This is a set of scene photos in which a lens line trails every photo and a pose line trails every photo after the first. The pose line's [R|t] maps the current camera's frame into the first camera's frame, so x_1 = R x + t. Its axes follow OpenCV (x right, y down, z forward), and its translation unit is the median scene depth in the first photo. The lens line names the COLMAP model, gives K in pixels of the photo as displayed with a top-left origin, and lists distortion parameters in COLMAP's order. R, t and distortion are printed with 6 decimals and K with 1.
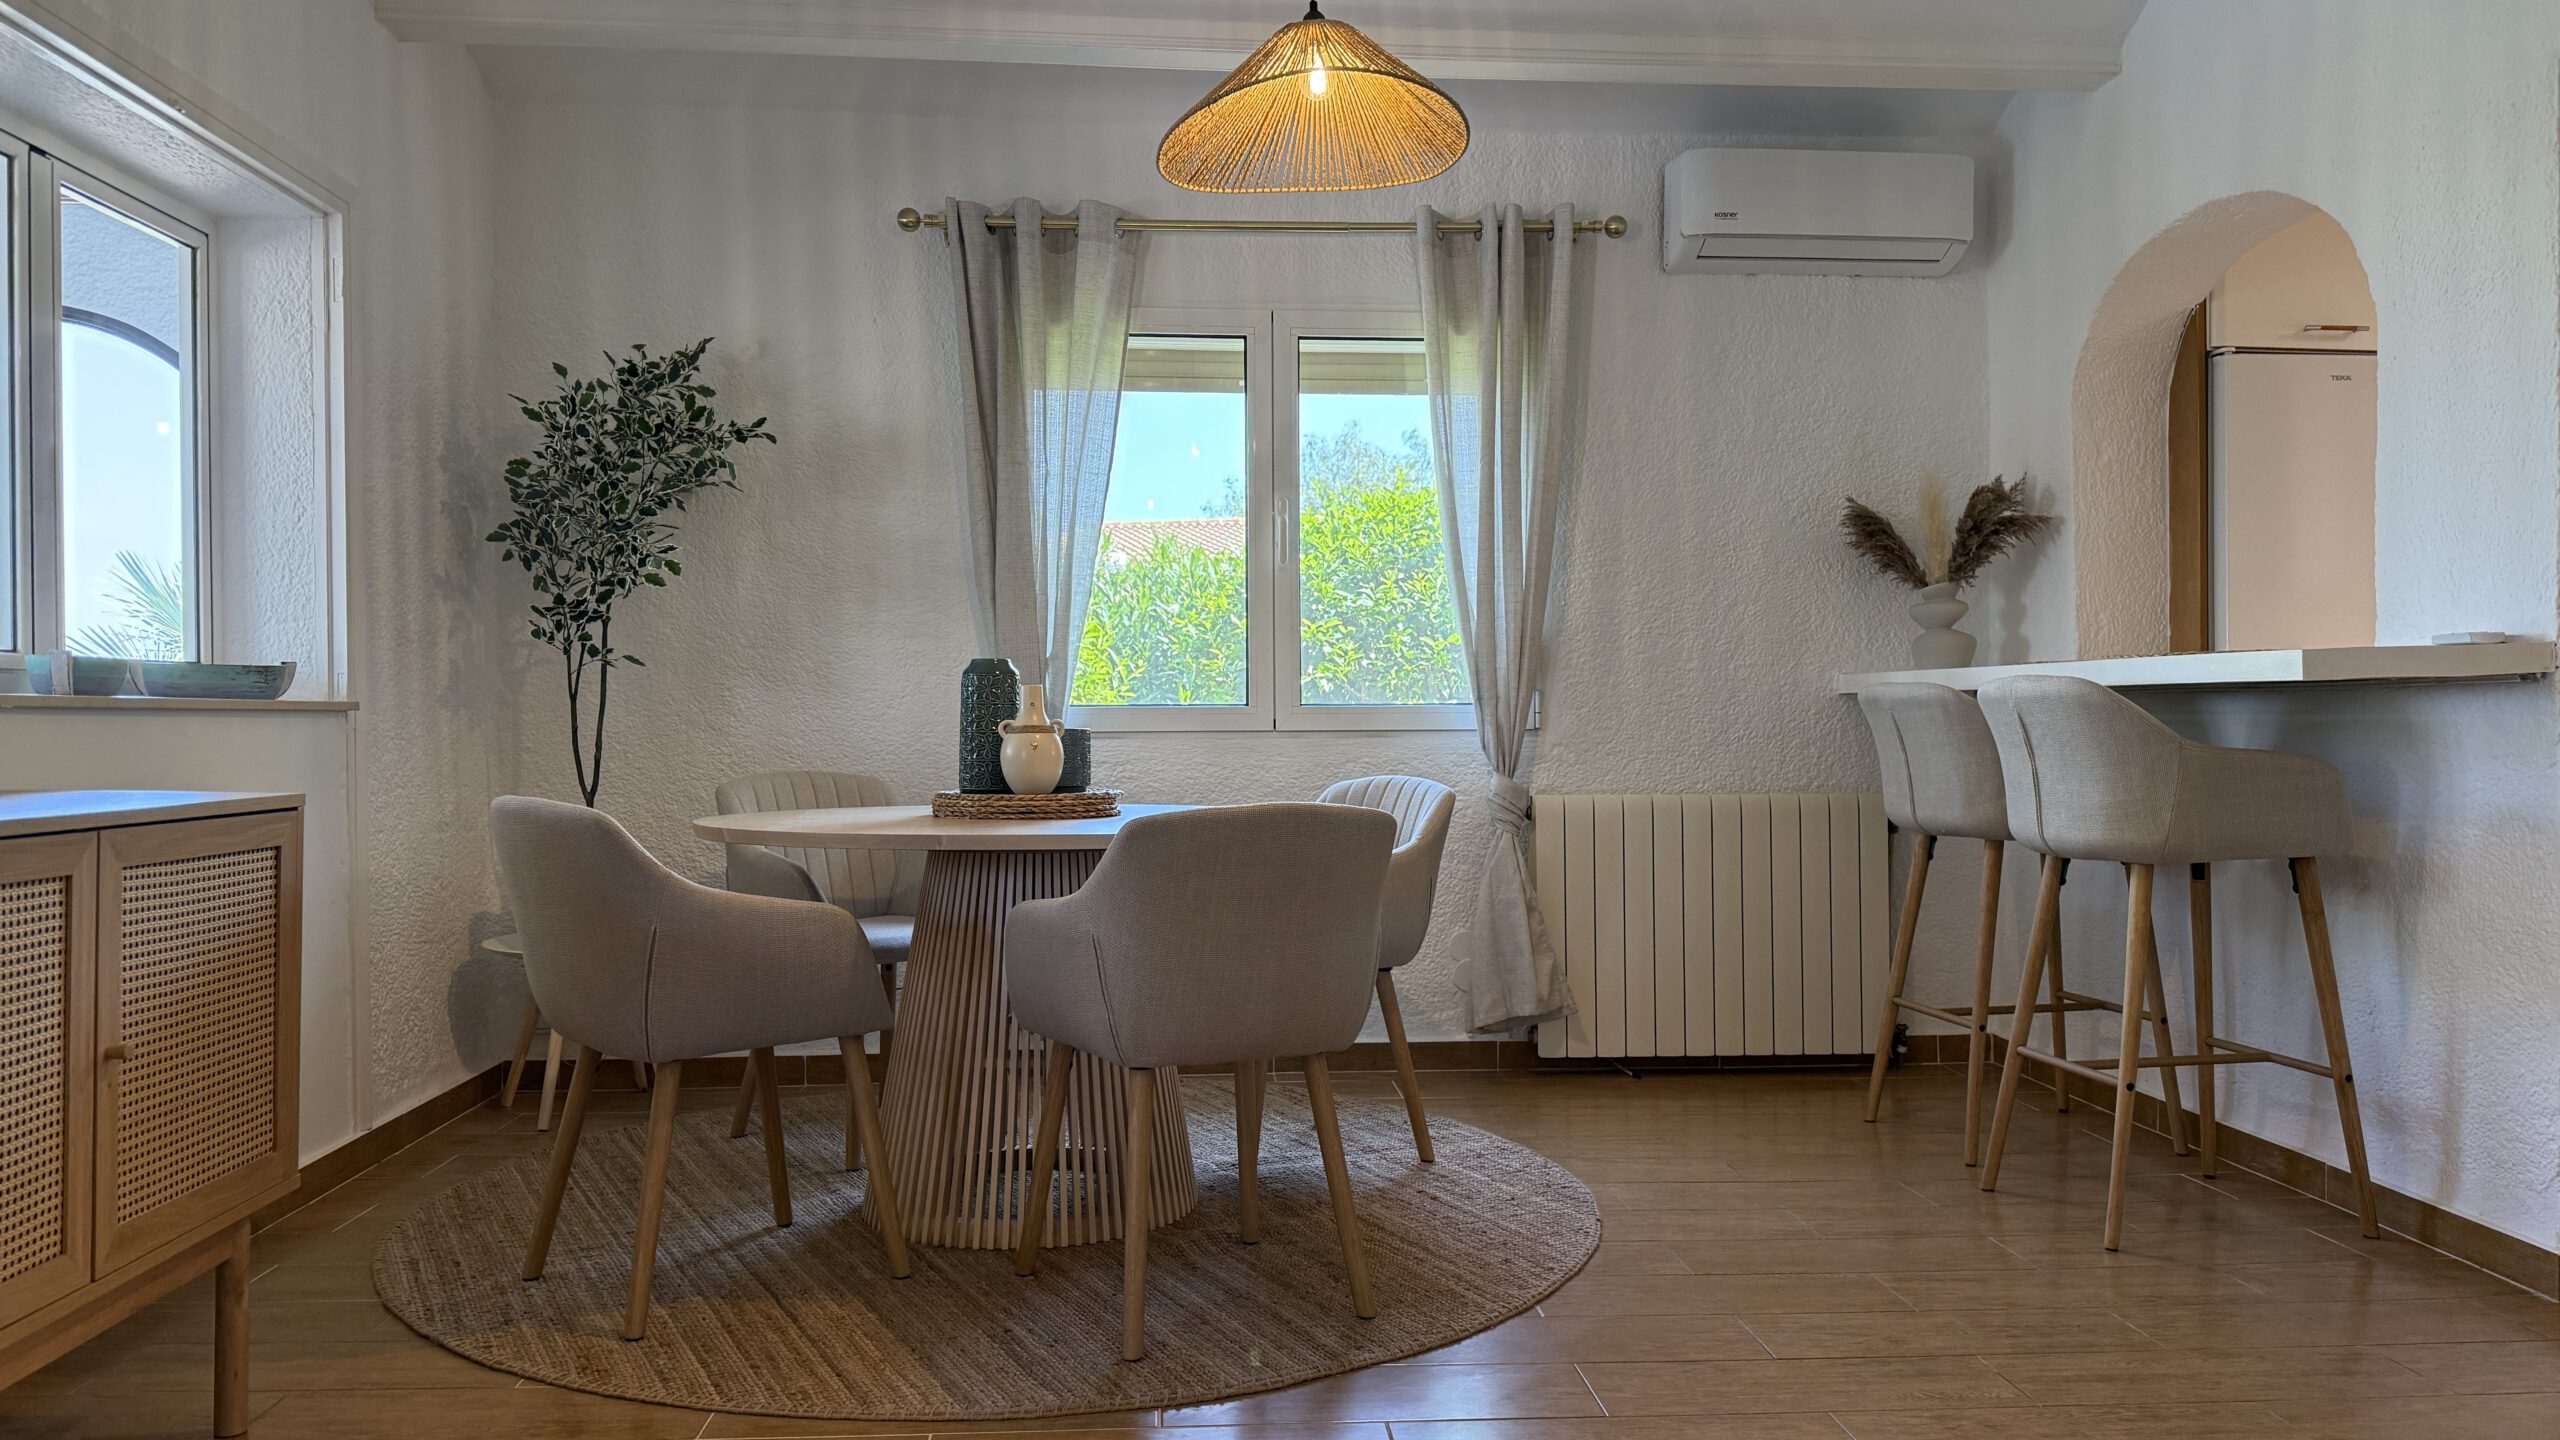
lens RADIAL K [[1798.7, 0, 1263.5], [0, 1798.7, 720.5], [0, 0, 1]] dist [0.076157, -0.081394]
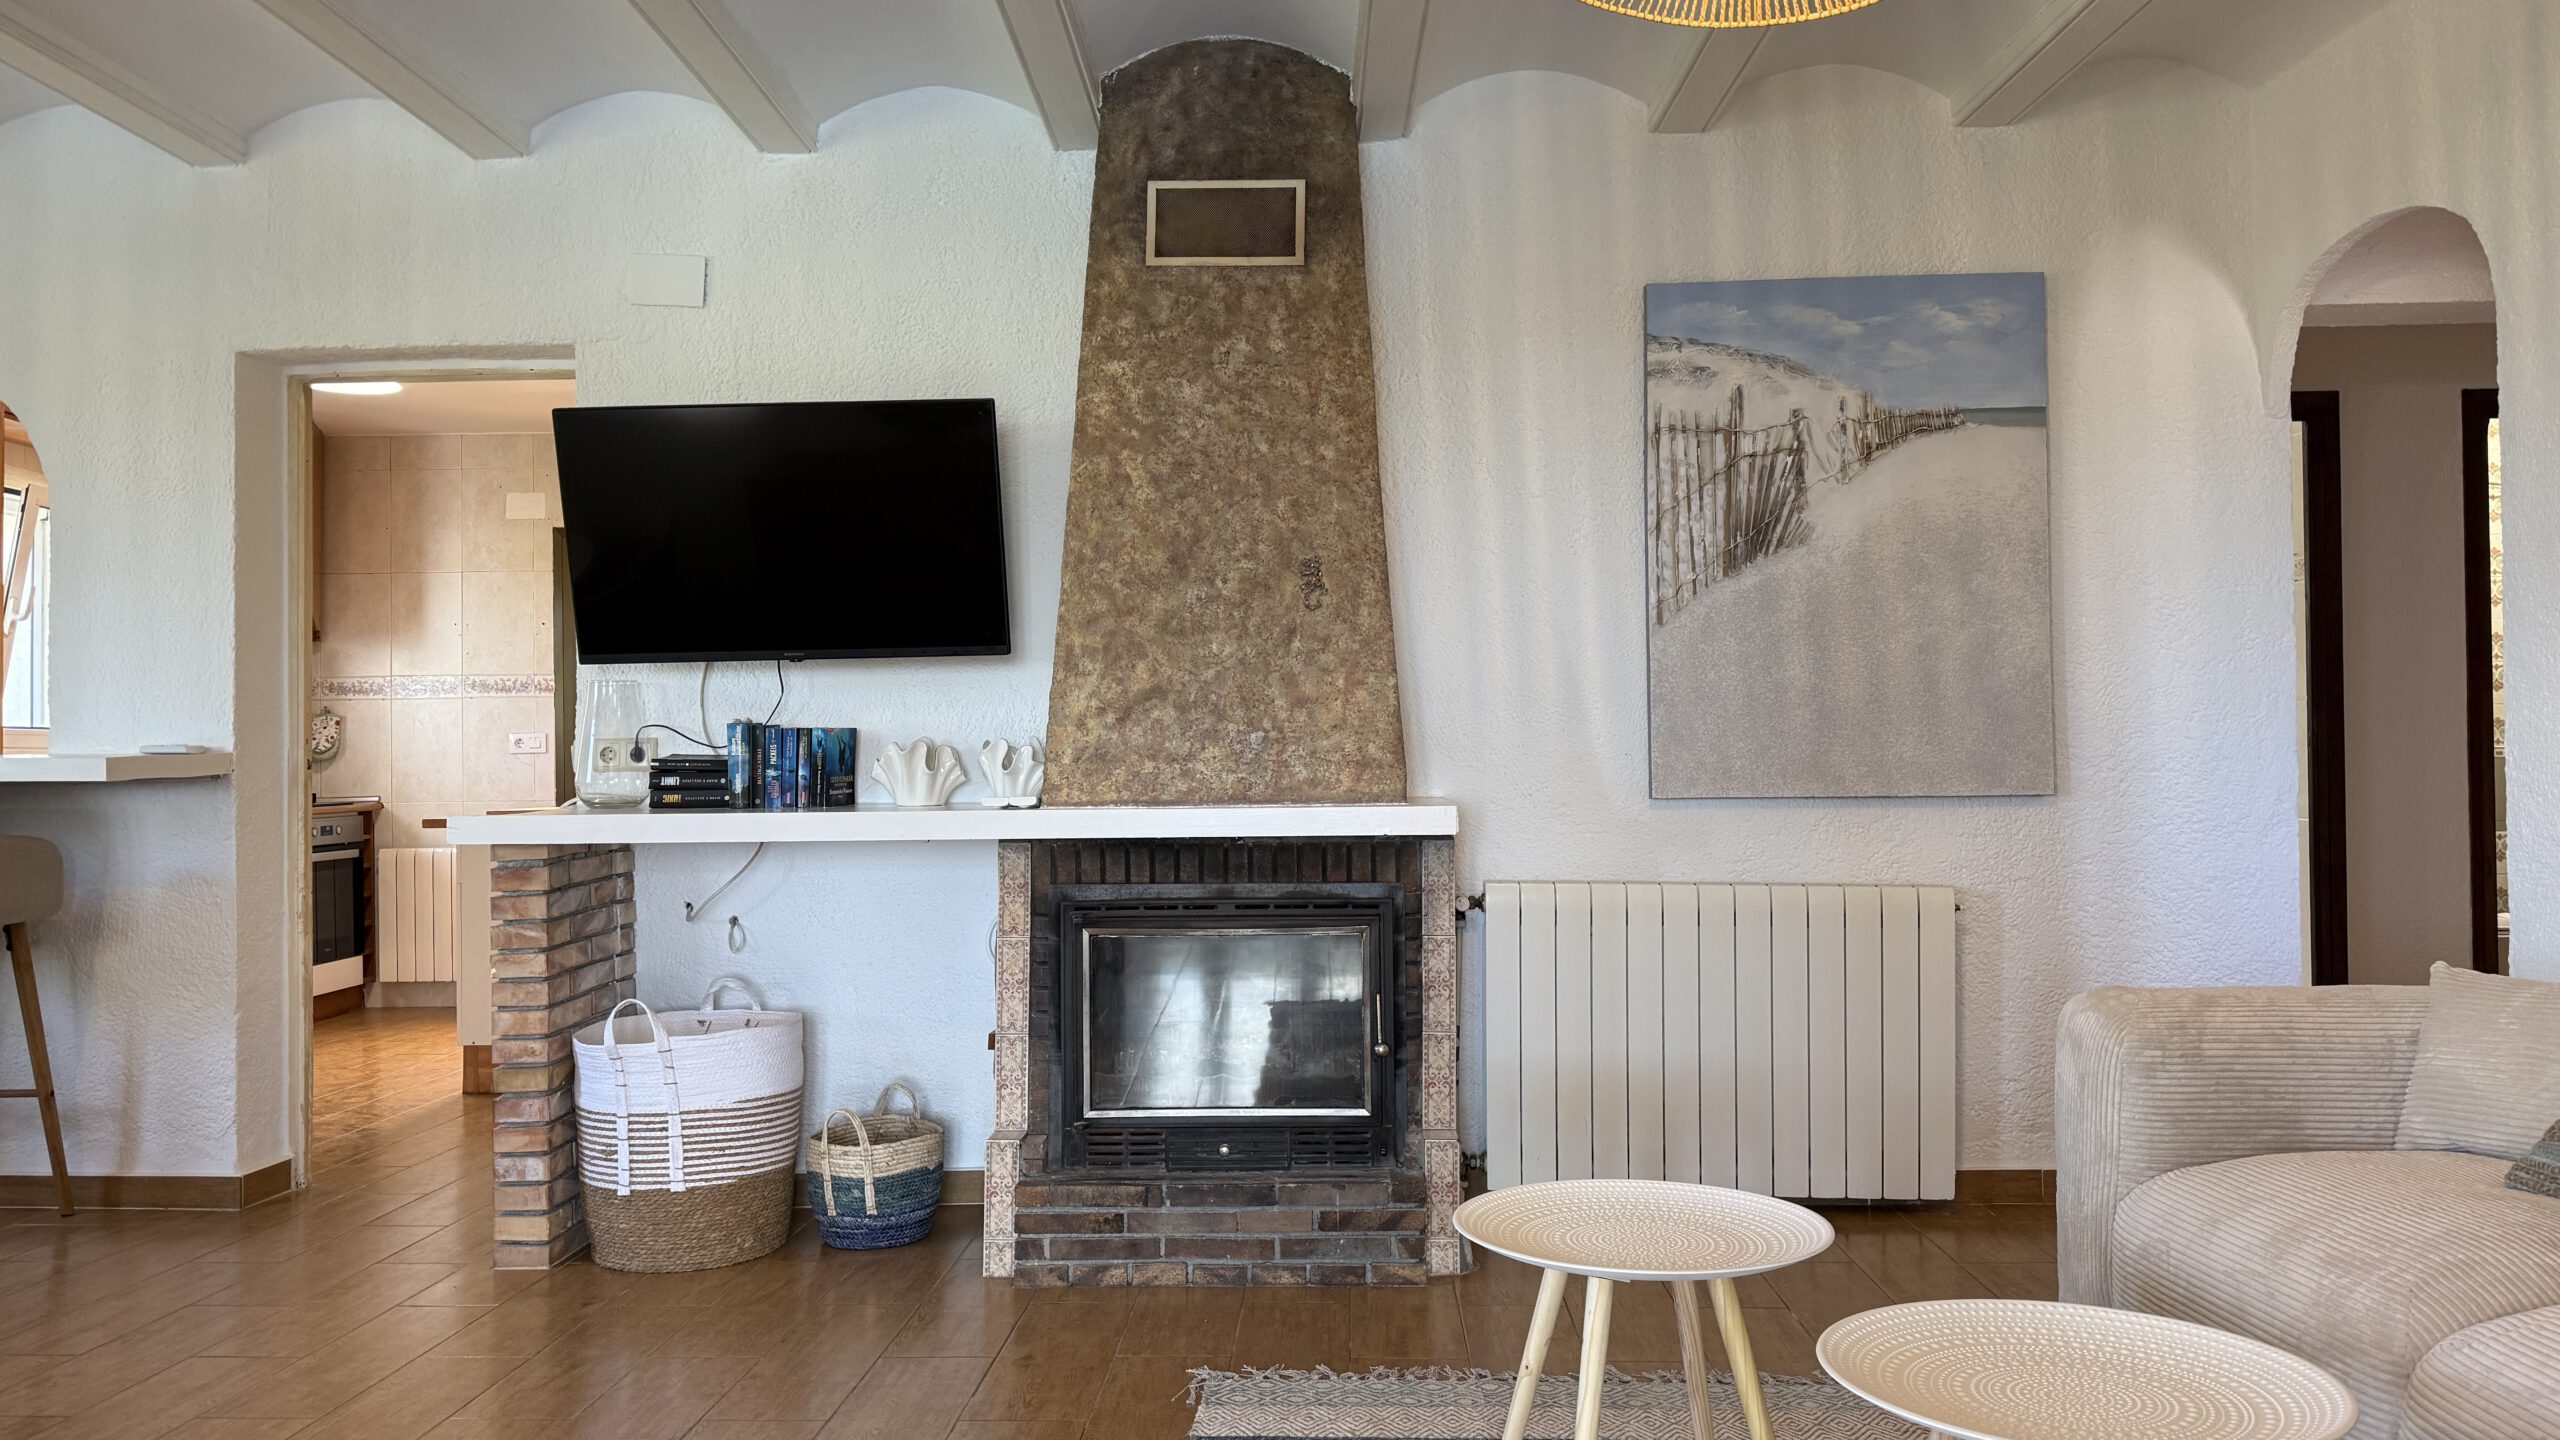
lens RADIAL K [[1798.7, 0, 1239.7], [0, 1798.7, 725.8], [0, 0, 1]] dist [0.076157, -0.081394]
pose [[0.118008, 0.017971, 0.992850, -0.561140], [0.013520, 0.999714, -0.019702, -0.022083], [-0.992921, 0.015748, 0.117731, 0.034734]]
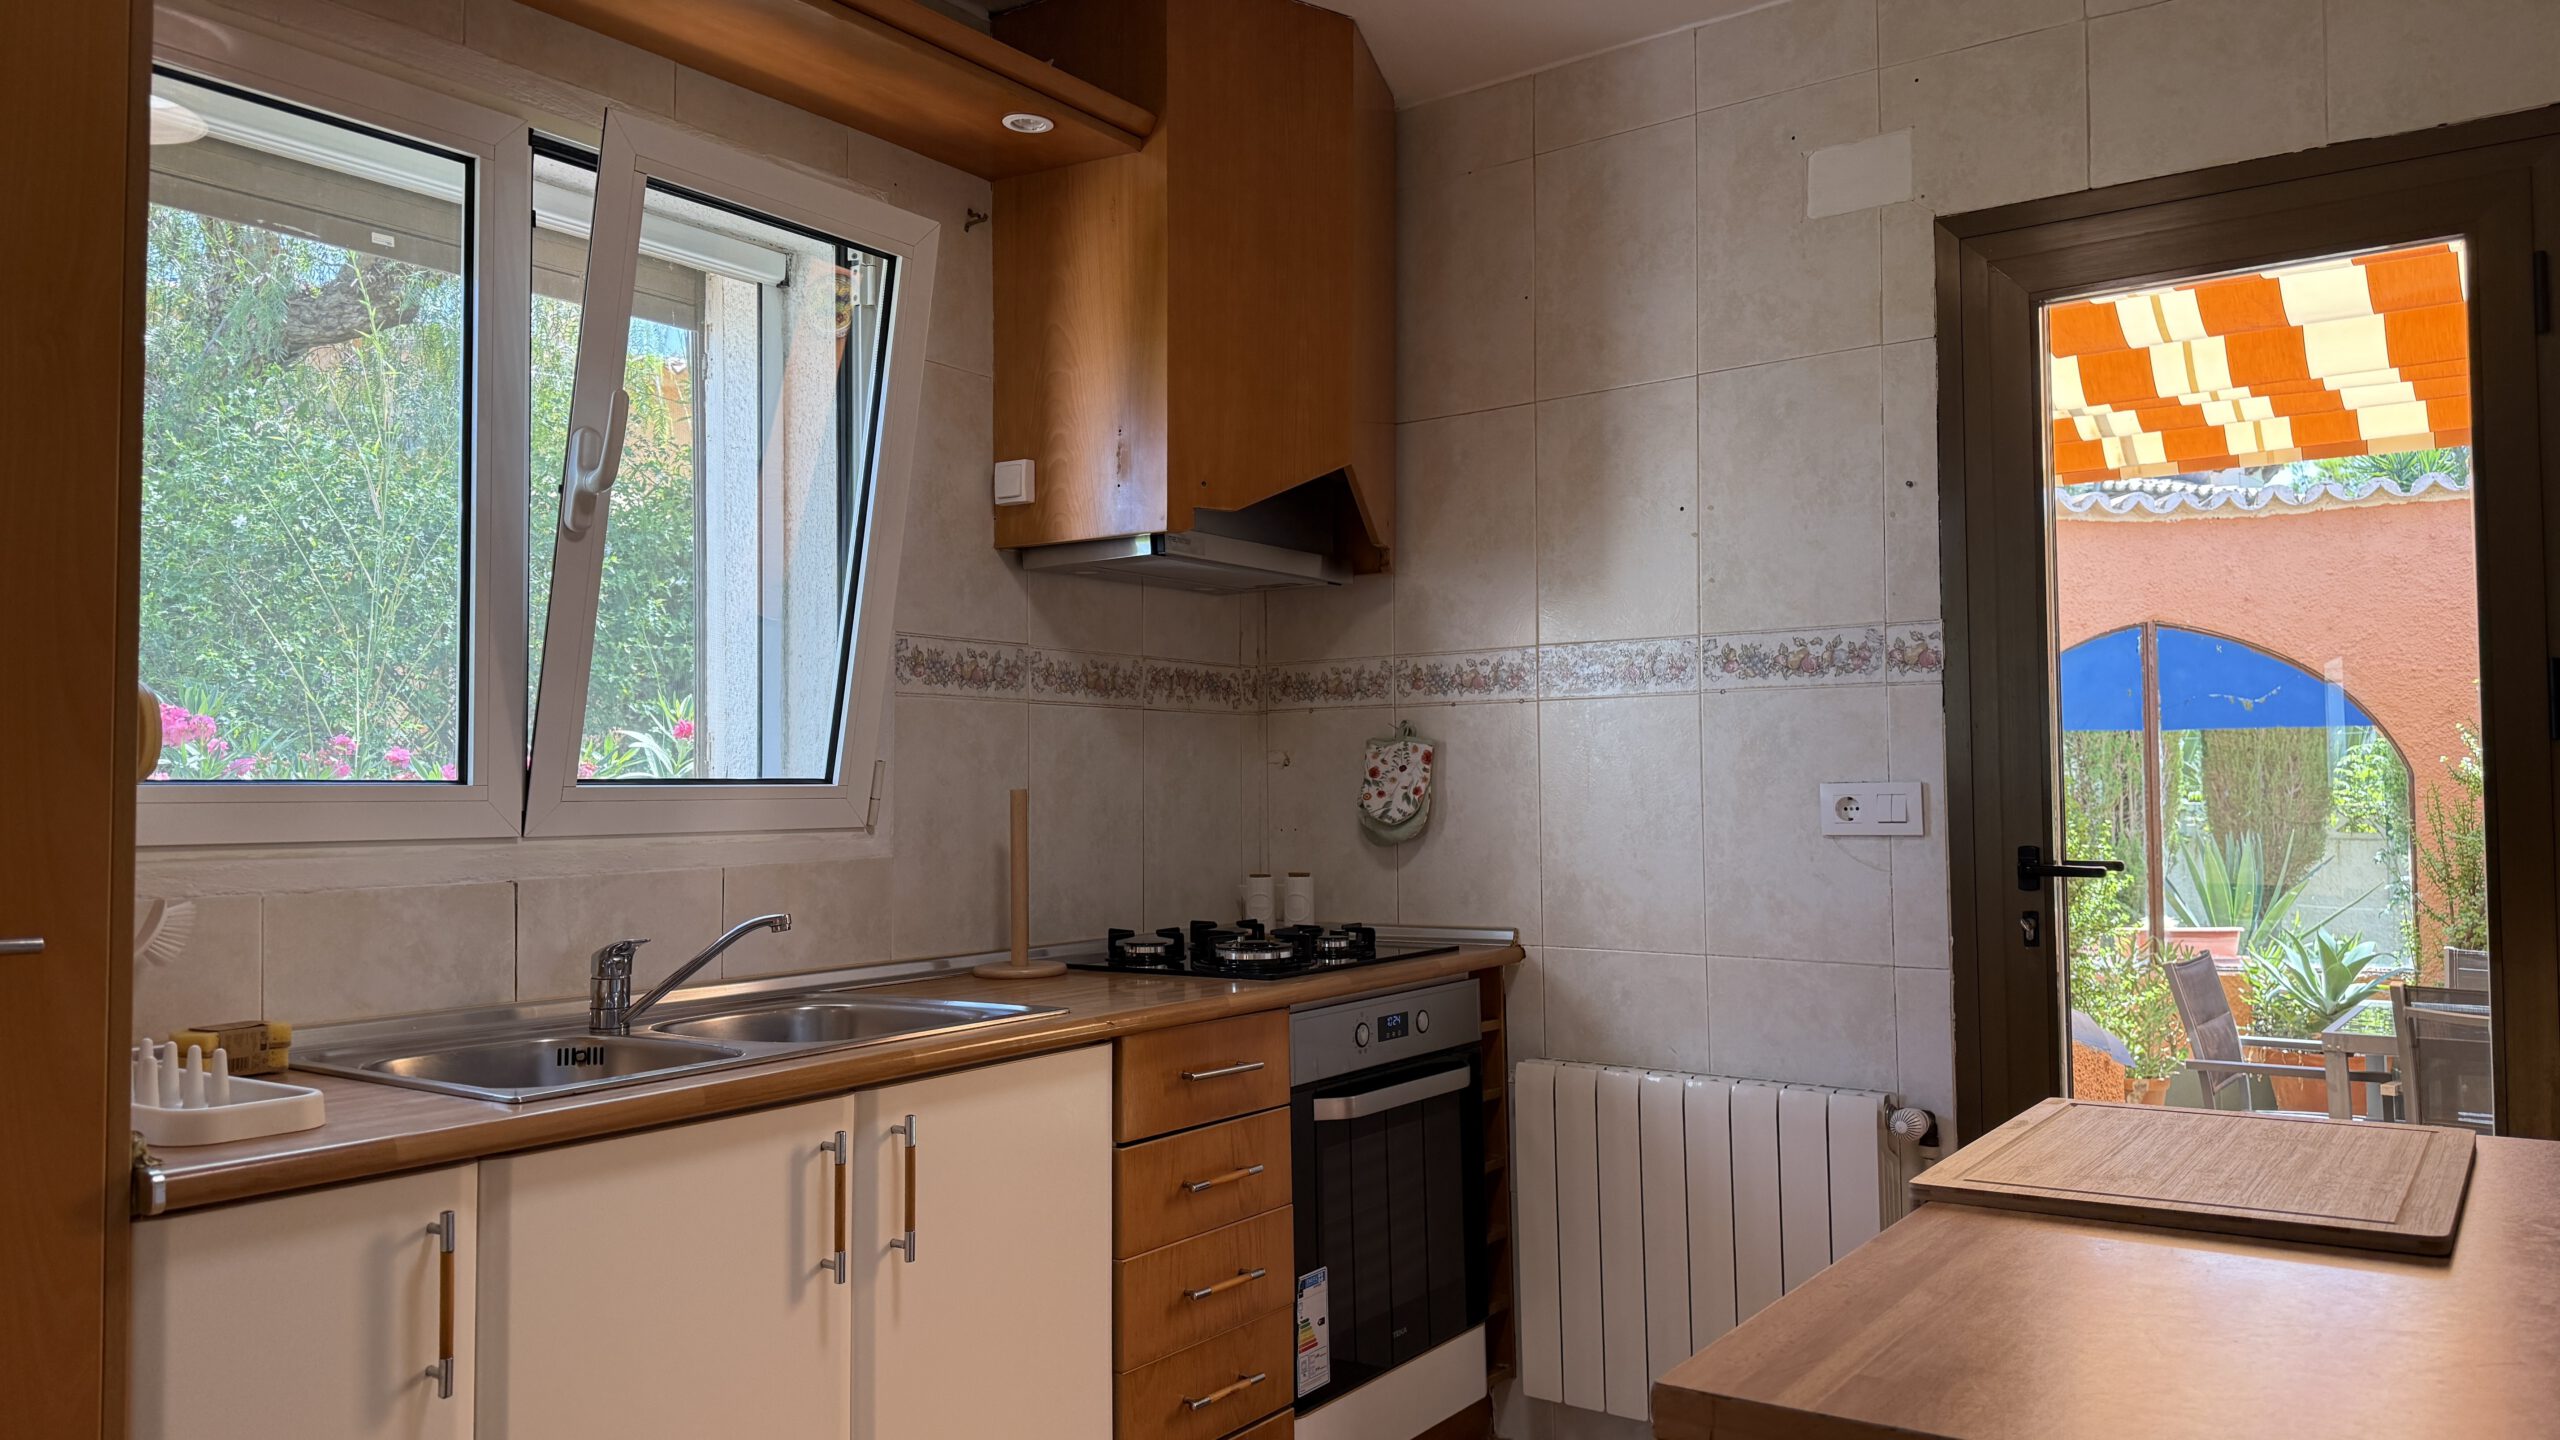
lens RADIAL K [[1798.7, 0, 1257.7], [0, 1798.7, 729.5], [0, 0, 1]] dist [0.076157, -0.081394]
pose [[0.661989, 0.021760, 0.749198, 0.813328], [0.008622, 0.999291, -0.036642, -0.067109], [-0.749464, 0.030716, 0.661332, 0.868097]]
